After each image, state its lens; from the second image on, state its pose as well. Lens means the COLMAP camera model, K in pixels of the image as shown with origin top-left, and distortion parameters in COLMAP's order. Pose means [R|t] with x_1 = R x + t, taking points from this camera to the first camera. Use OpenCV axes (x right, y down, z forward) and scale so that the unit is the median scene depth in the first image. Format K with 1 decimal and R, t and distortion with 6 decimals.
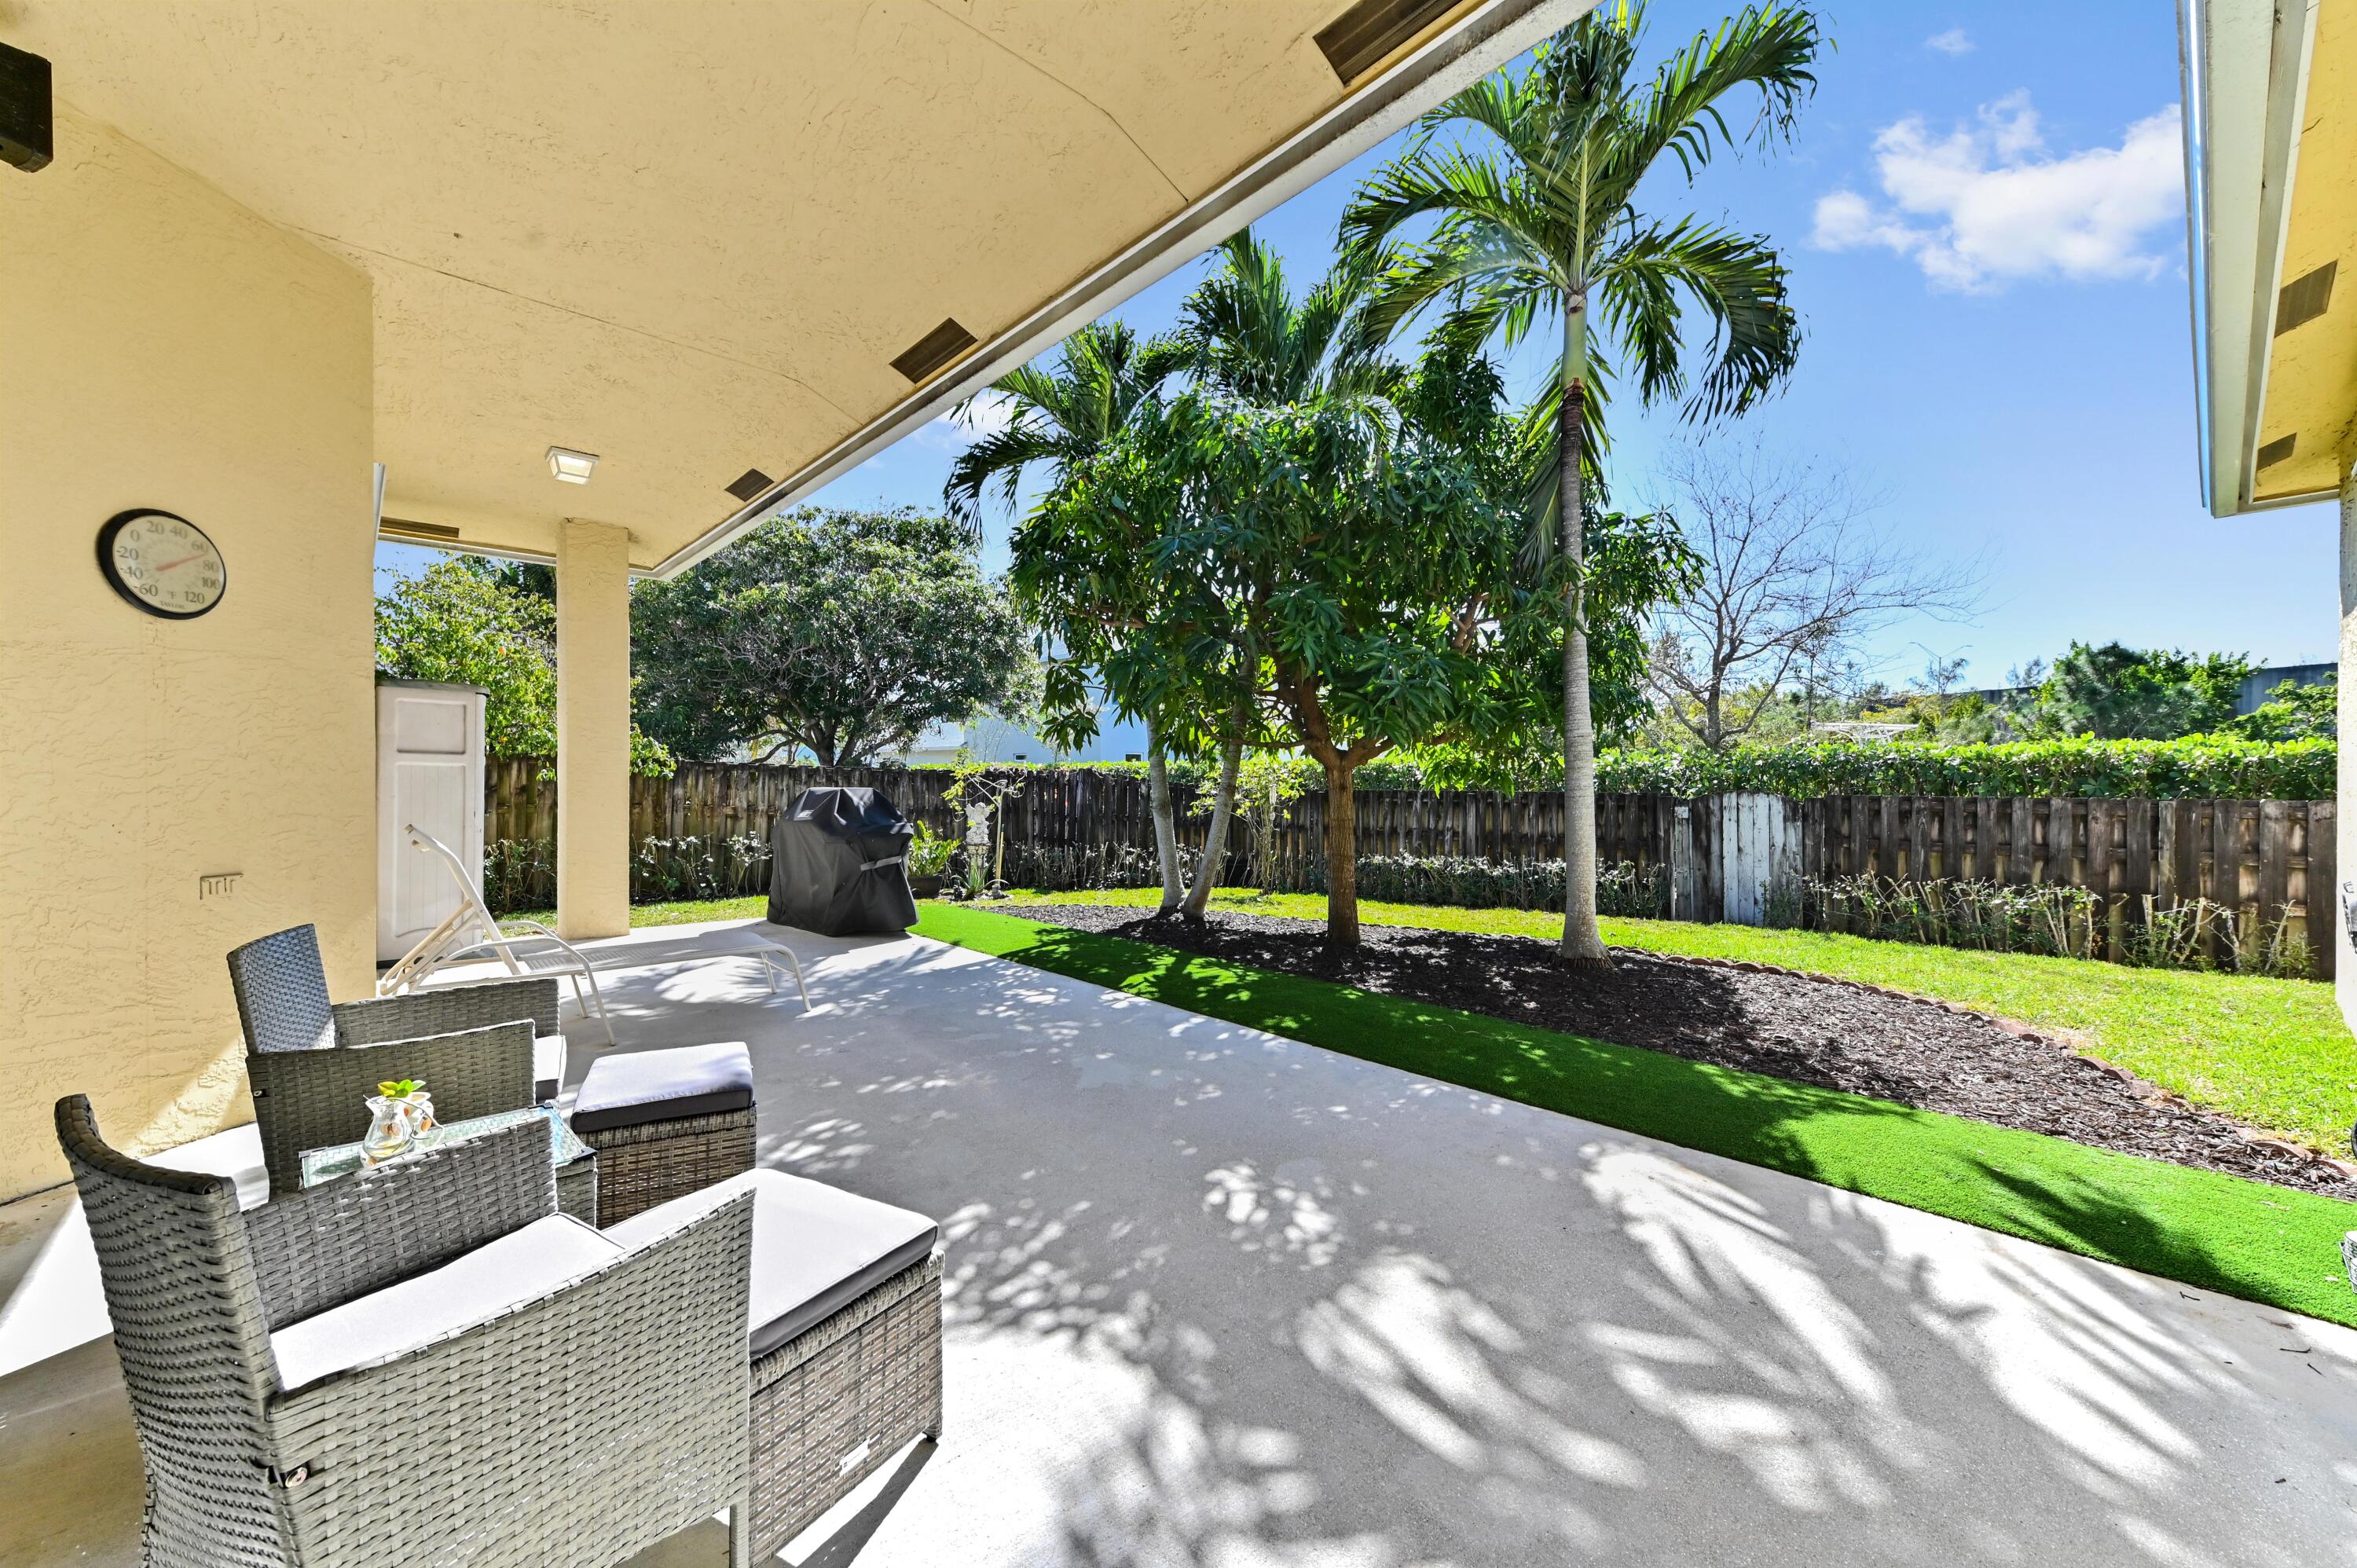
lens RADIAL K [[935.1, 0, 1186.0], [0, 935.1, 796.2], [0, 0, 1]] dist [0.021079, 0.000200]
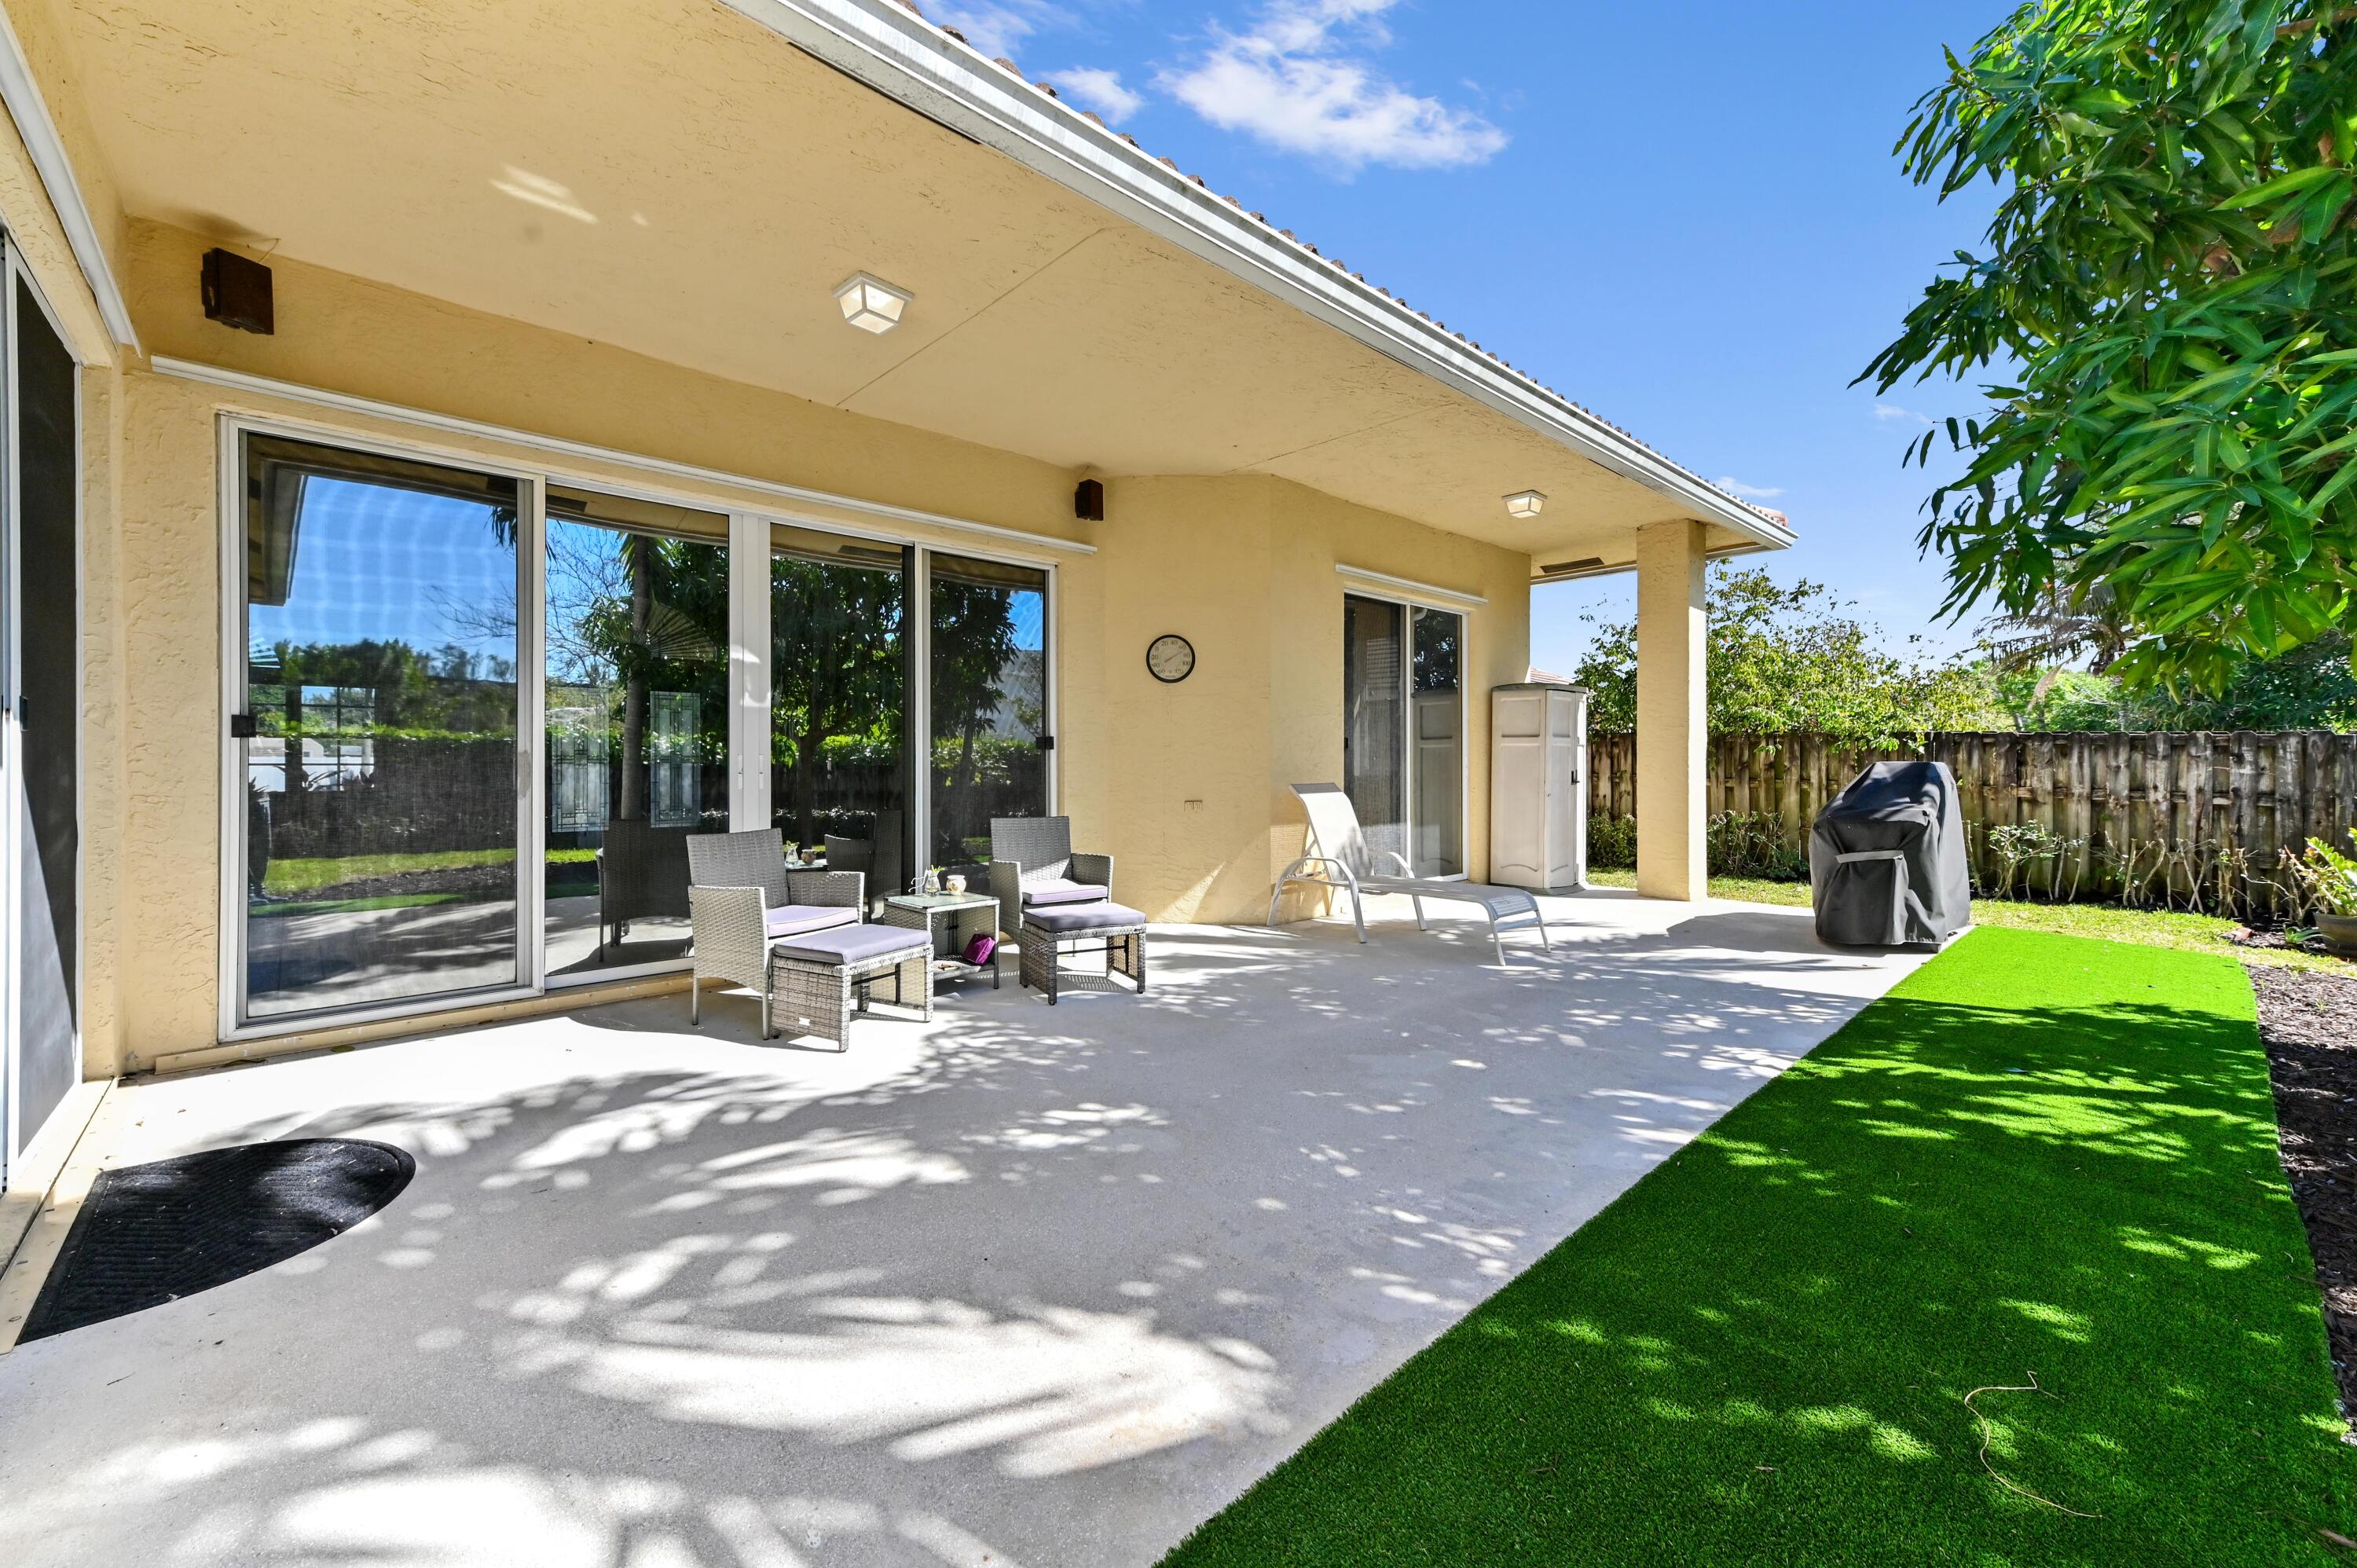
lens RADIAL K [[935.1, 0, 1187.6], [0, 935.1, 765.3], [0, 0, 1]] dist [0.021079, 0.000200]
pose [[0.007317, -0.001989, -0.999971, 1.116806], [-0.012527, 0.999919, -0.002081, 0.009501], [0.999895, 0.012542, 0.007292, 1.043699]]
